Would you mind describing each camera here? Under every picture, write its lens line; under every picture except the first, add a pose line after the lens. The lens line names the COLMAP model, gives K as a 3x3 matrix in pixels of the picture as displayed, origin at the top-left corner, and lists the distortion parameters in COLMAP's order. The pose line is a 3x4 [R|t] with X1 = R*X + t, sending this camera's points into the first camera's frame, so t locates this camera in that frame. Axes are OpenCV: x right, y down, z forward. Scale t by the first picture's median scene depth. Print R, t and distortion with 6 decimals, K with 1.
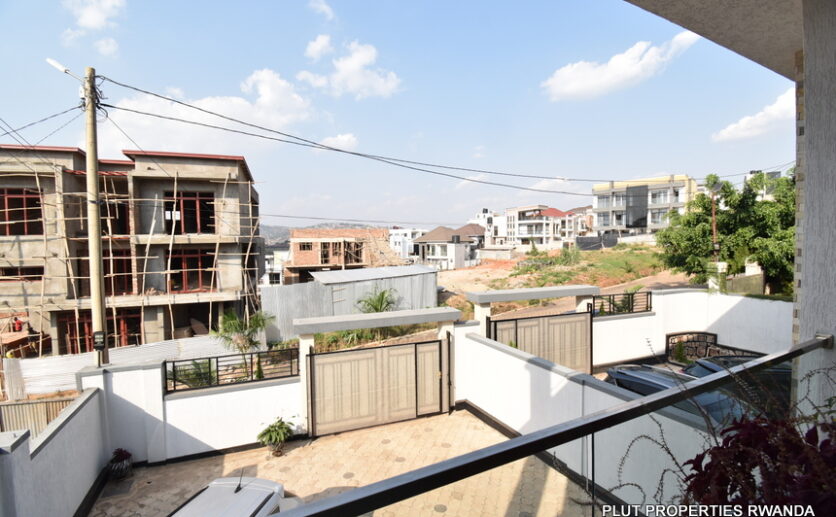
lens RADIAL K [[360.4, 0, 413.9], [0, 360.4, 258.9], [0, 0, 1]] dist [-0.015233, -0.000106]
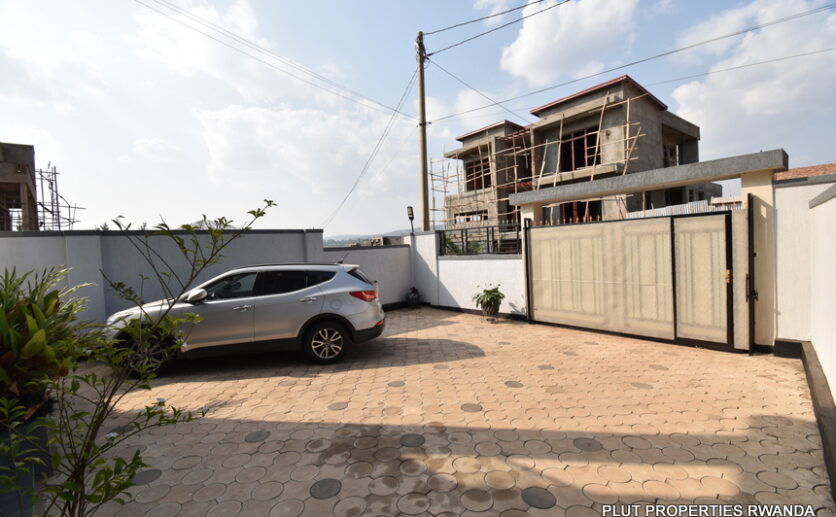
lens RADIAL K [[369.5, 0, 417.4], [0, 369.5, 255.7], [0, 0, 1]] dist [0.000688, -0.000352]
pose [[0.337077, 0.021823, -0.941224, 0.454338], [0.002381, 0.999708, 0.024032, 0.290215], [0.941474, -0.010342, 0.336926, 0.393325]]
